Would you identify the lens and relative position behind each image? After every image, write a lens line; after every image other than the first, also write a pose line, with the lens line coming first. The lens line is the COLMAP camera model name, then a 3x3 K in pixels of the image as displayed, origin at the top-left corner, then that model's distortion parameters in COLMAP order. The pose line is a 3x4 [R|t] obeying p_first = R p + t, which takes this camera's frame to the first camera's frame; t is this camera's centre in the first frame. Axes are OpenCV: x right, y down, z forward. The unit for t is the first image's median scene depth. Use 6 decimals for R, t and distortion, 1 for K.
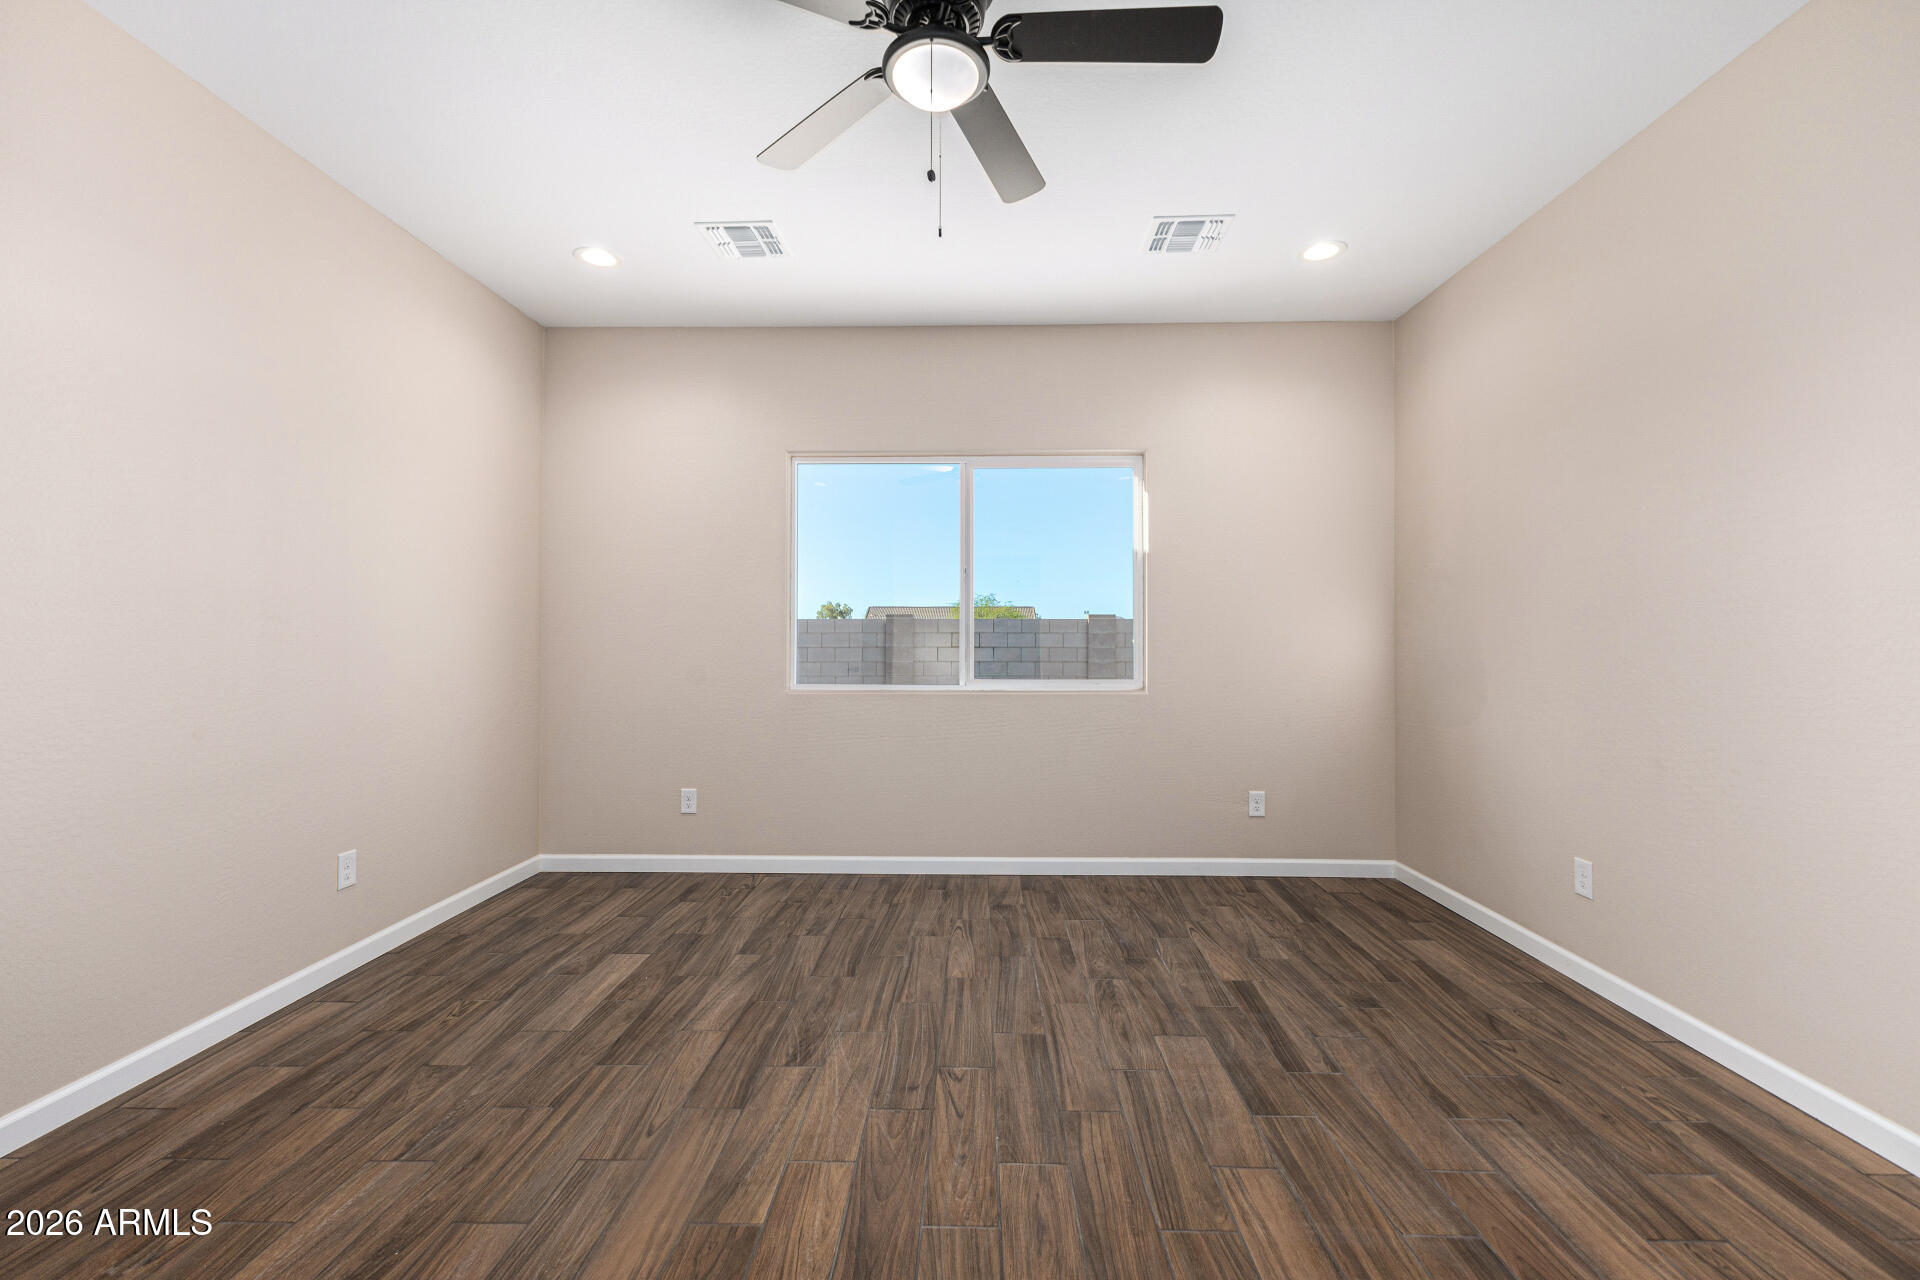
lens RADIAL K [[831.4, 0, 961.0], [0, 831.4, 638.6], [0, 0, 1]] dist [0.016767, -0.004537]
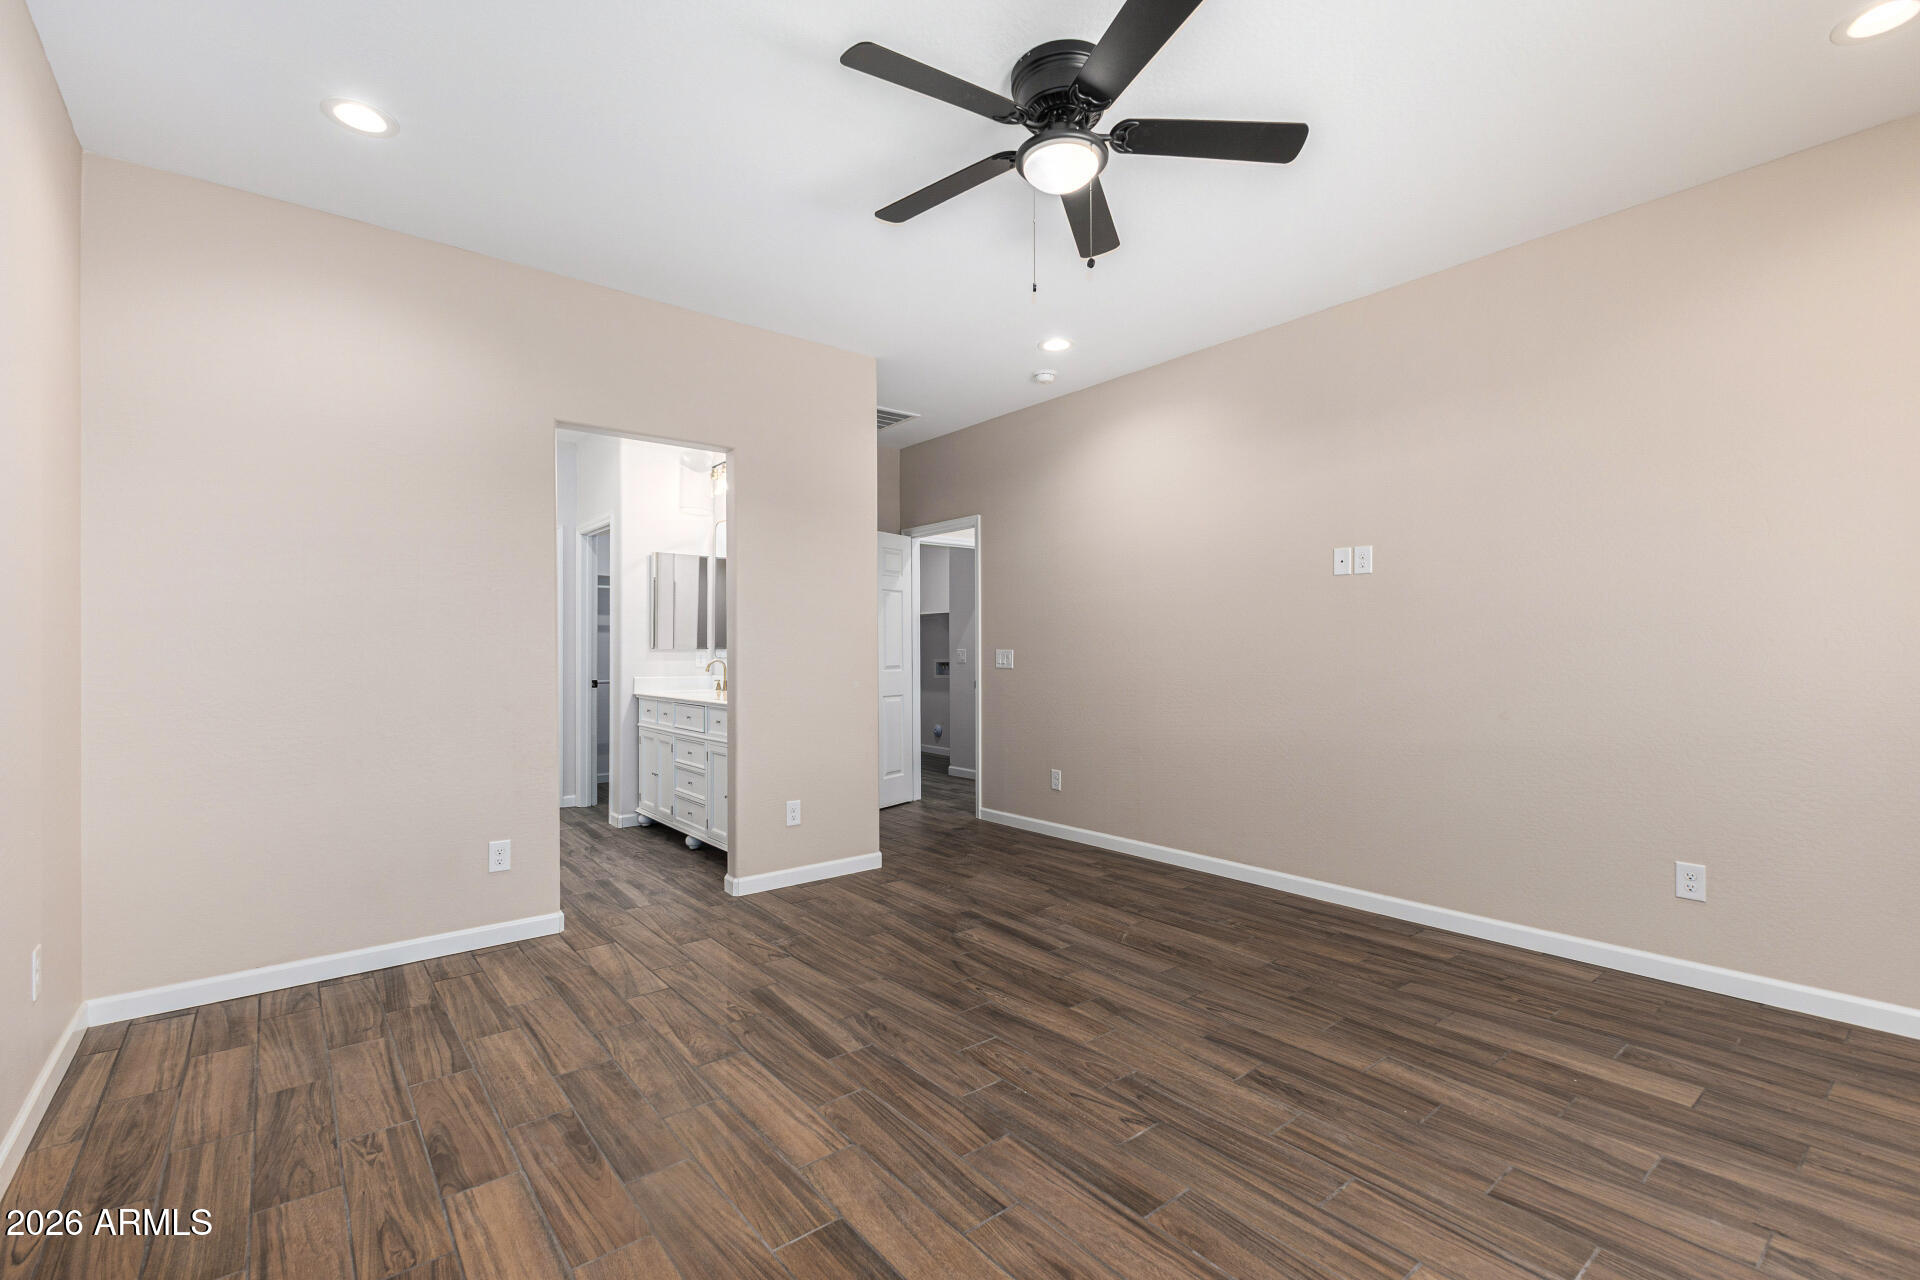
lens RADIAL K [[831.4, 0, 961.8], [0, 831.4, 638.1], [0, 0, 1]] dist [0.016767, -0.004537]
pose [[-0.761302, -0.008035, -0.648348, 0.626789], [0.006862, 0.999767, -0.020447, 0.004861], [0.648362, -0.020015, -0.761069, 1.345637]]
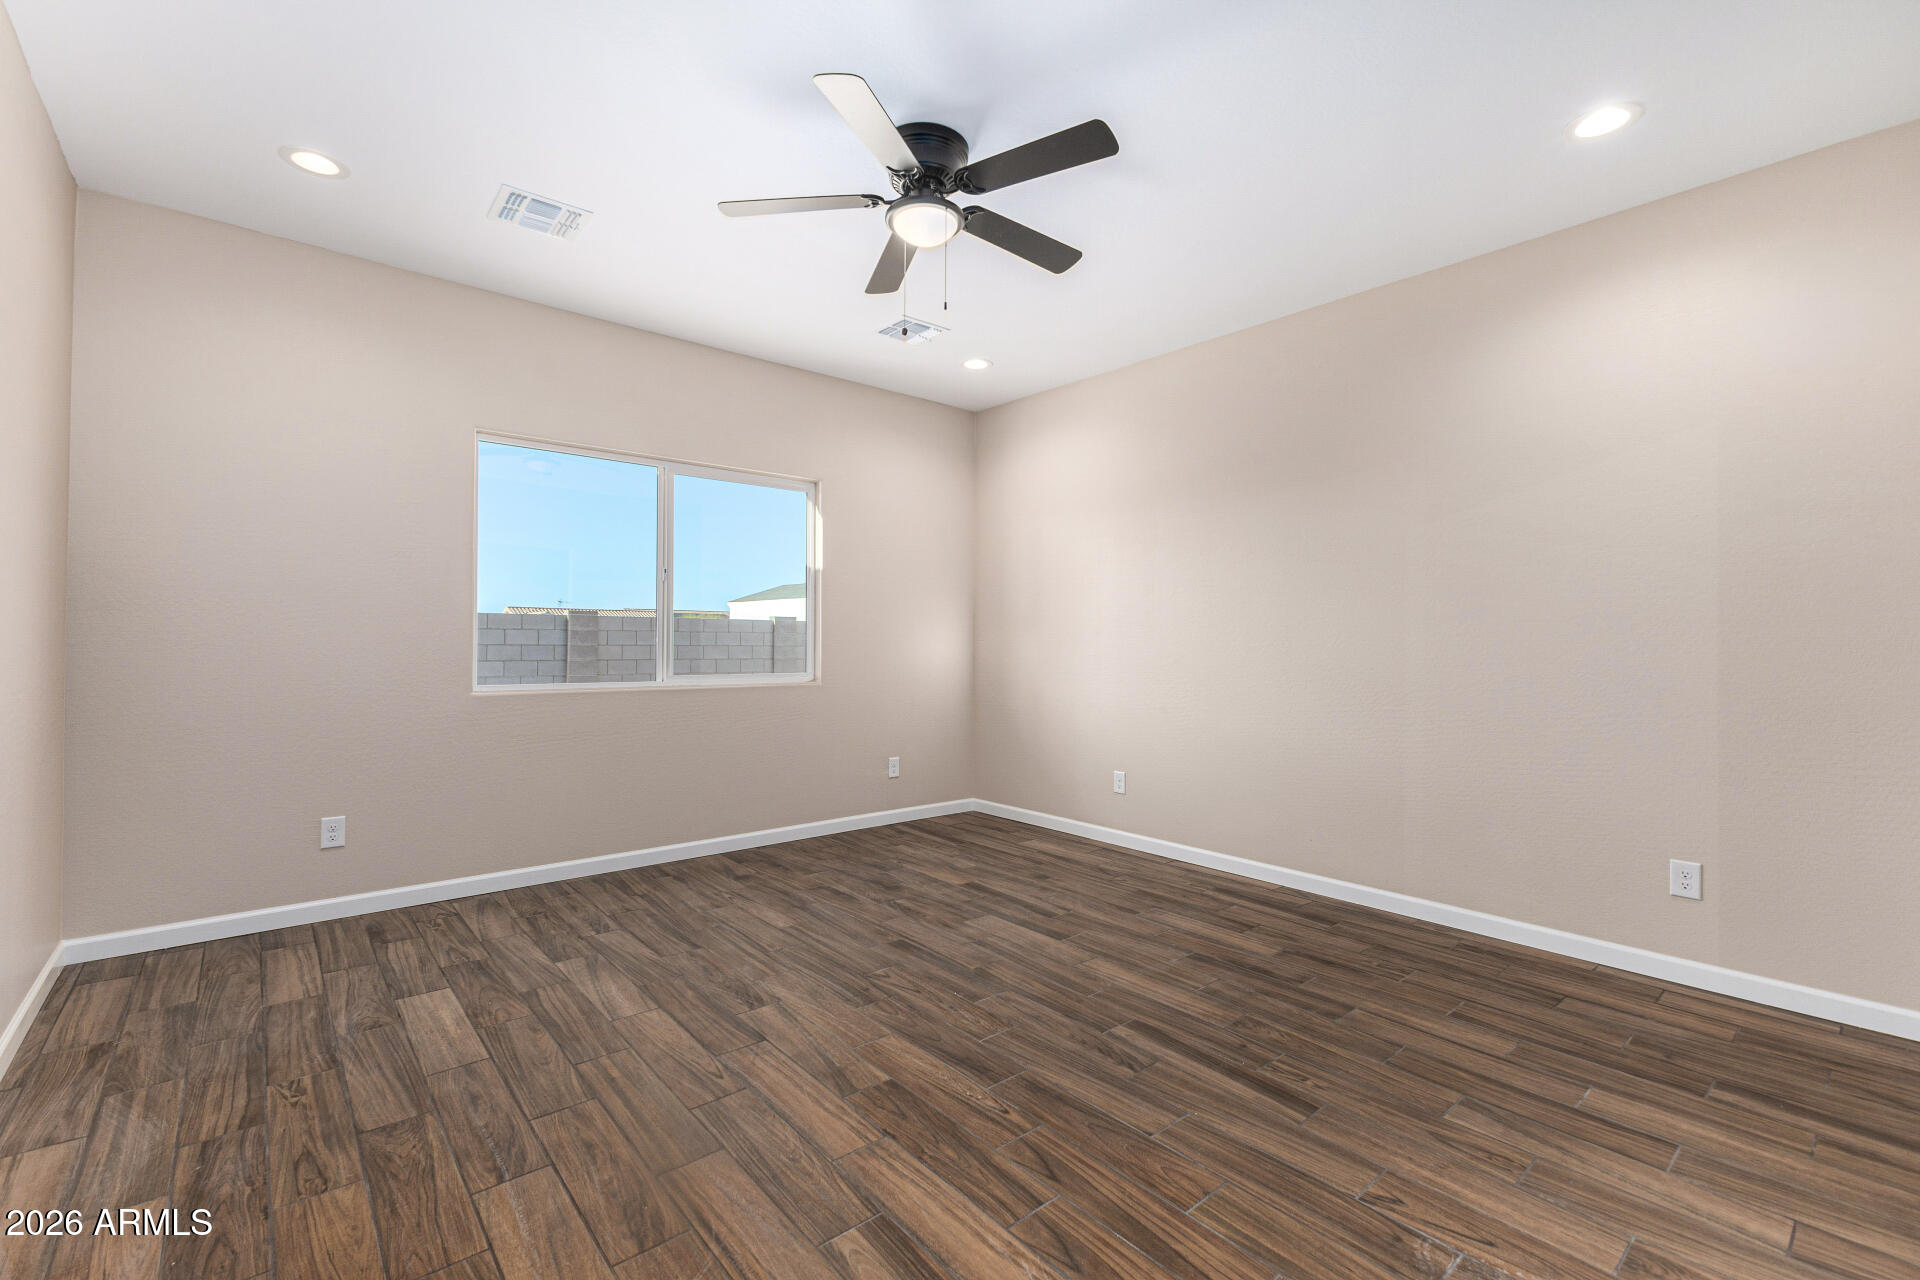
lens RADIAL K [[831.4, 0, 961.2], [0, 831.4, 642.6], [0, 0, 1]] dist [0.016767, -0.004537]
pose [[0.744105, 0.004319, 0.668049, -0.663951], [-0.009404, 0.999948, 0.004010, -0.001402], [-0.667997, -0.009266, 0.744107, -0.038280]]
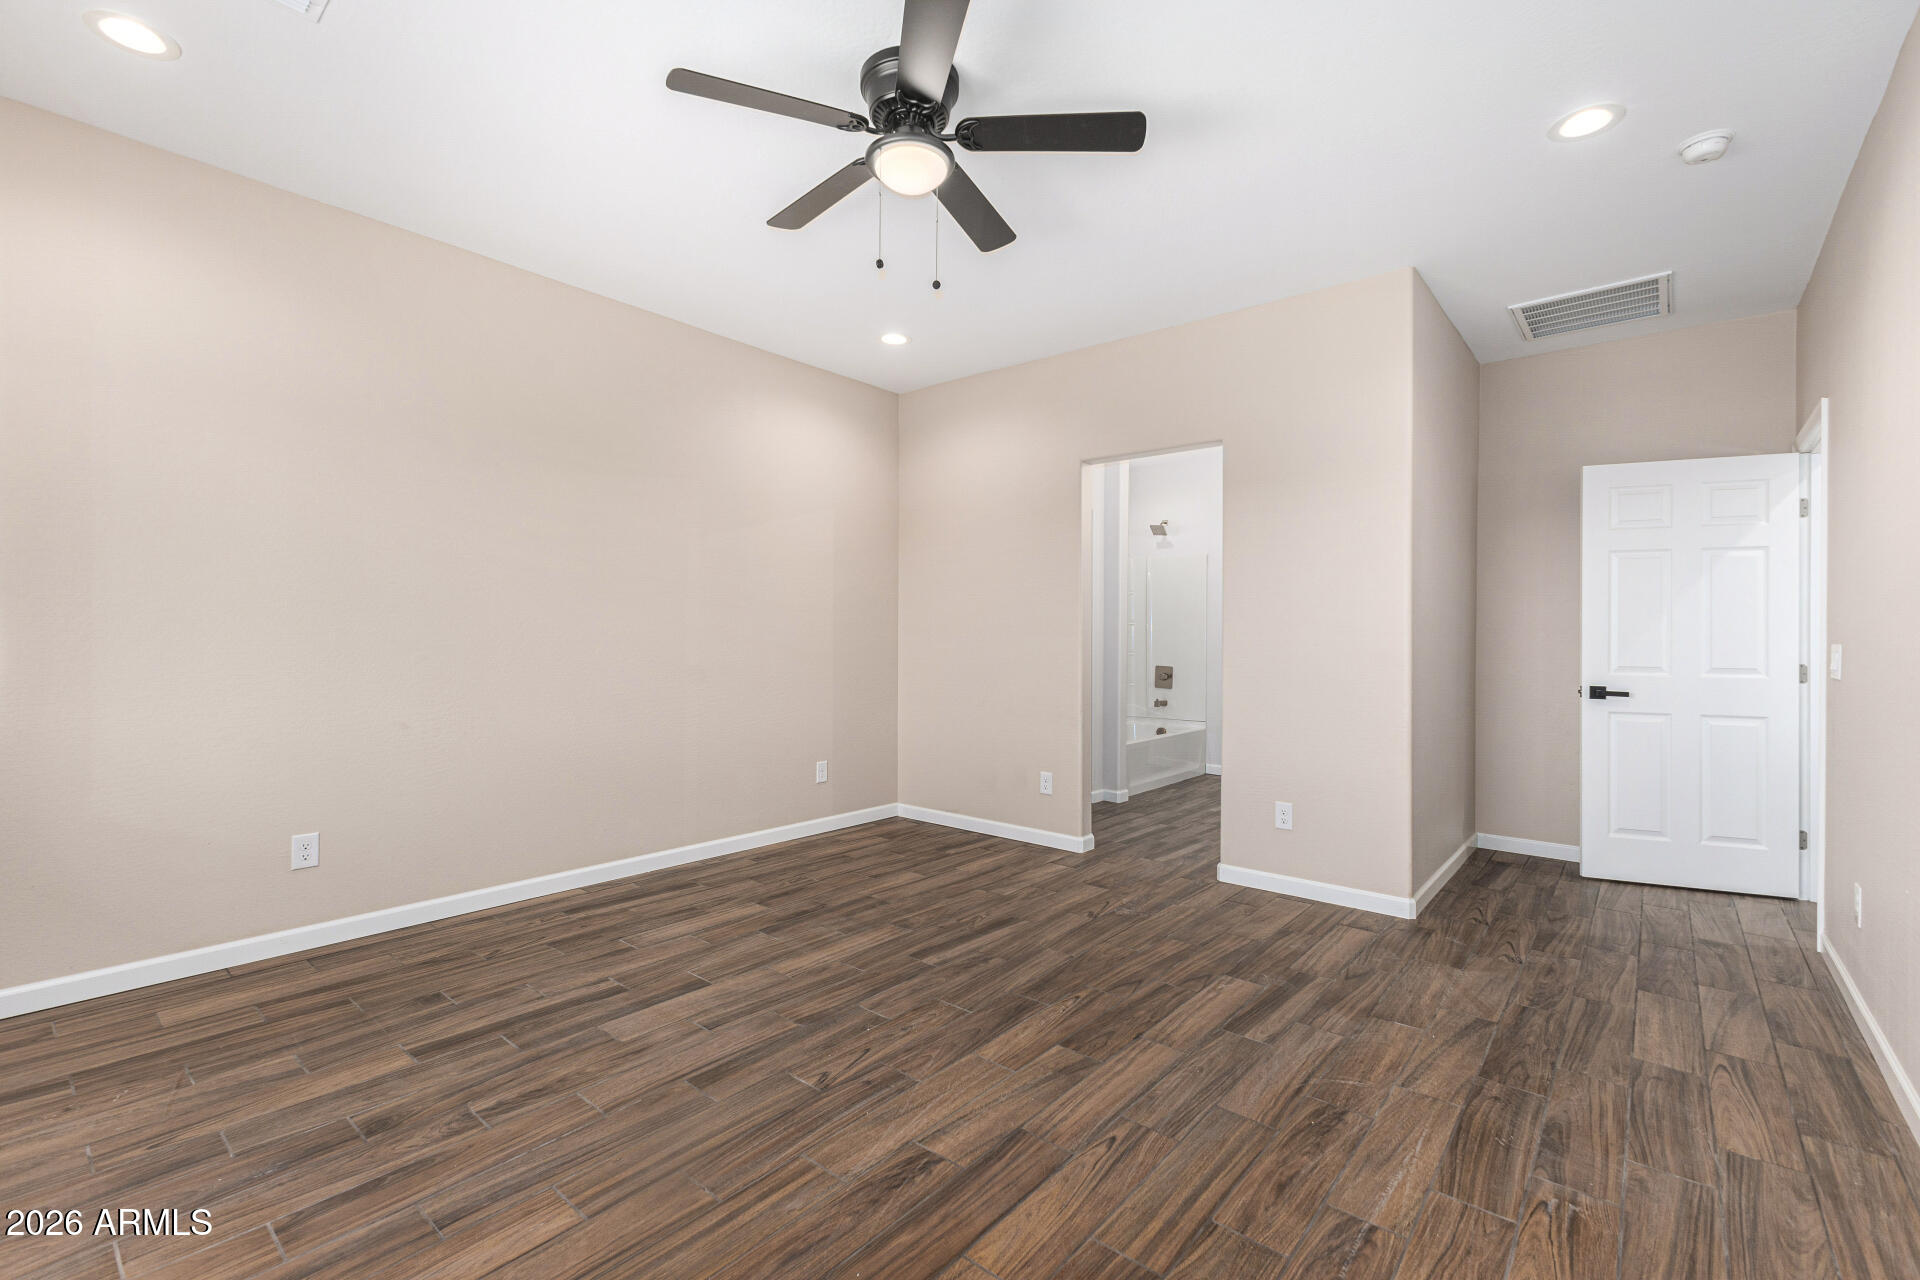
lens RADIAL K [[831.4, 0, 965.3], [0, 831.4, 647.4], [0, 0, 1]] dist [0.016767, -0.004537]
pose [[-0.785665, -0.014680, 0.618477, -0.626773], [-0.012136, 0.999892, 0.008316, 0.005051], [-0.618533, -0.000972, -0.785759, 1.410869]]
